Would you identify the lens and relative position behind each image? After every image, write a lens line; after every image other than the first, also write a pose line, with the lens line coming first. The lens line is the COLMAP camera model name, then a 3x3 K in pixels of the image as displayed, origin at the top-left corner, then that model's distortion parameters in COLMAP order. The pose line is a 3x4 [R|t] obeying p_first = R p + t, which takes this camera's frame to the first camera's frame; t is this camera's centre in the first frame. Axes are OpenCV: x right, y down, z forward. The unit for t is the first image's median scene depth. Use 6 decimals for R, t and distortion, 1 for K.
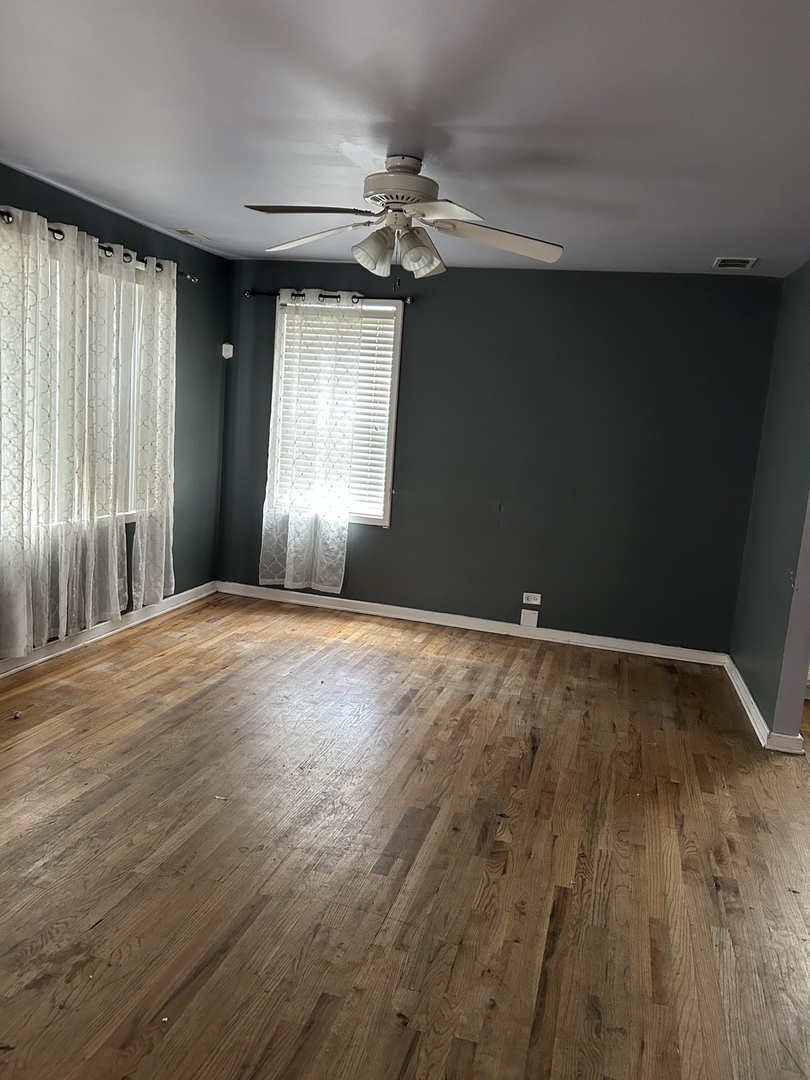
lens RADIAL K [[855.4, 0, 398.5], [0, 855.4, 548.6], [0, 0, 1]] dist [0.079058, -0.107261]
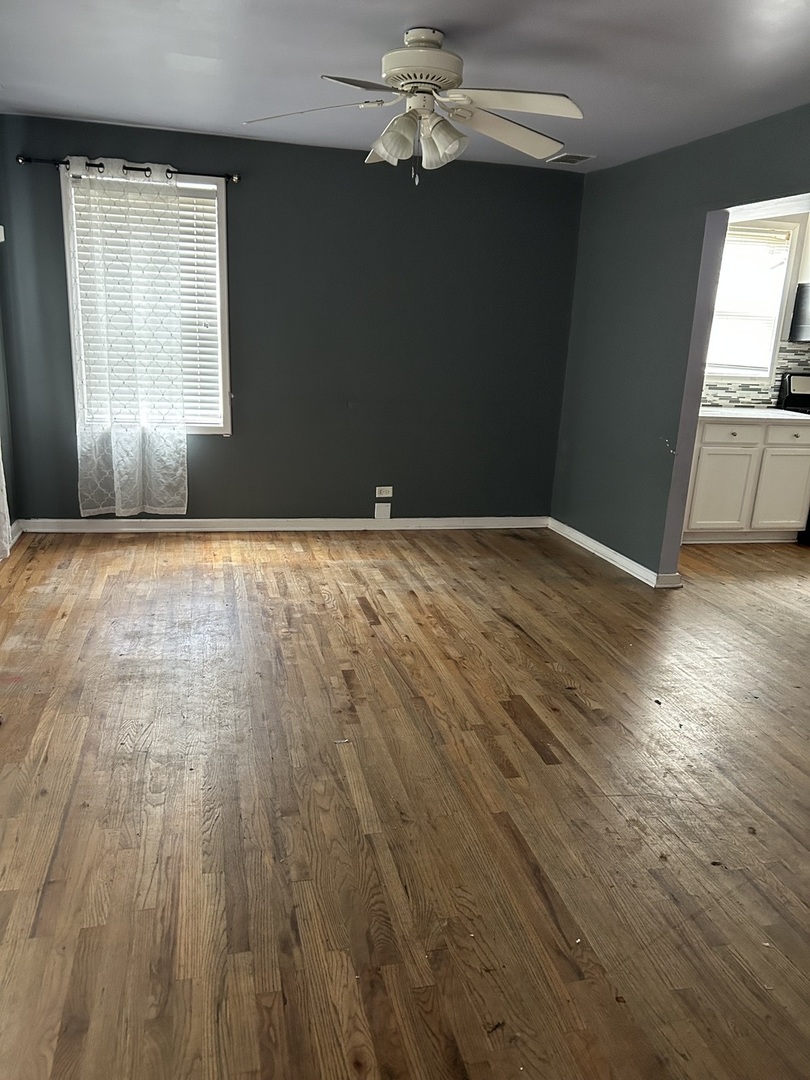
lens RADIAL K [[855.4, 0, 398.5], [0, 855.4, 548.6], [0, 0, 1]] dist [0.079058, -0.107261]
pose [[0.865491, -0.163585, 0.473461, -0.324518], [0.097667, 0.982142, 0.160804, -0.037519], [-0.491311, -0.092933, 0.866012, 0.097555]]
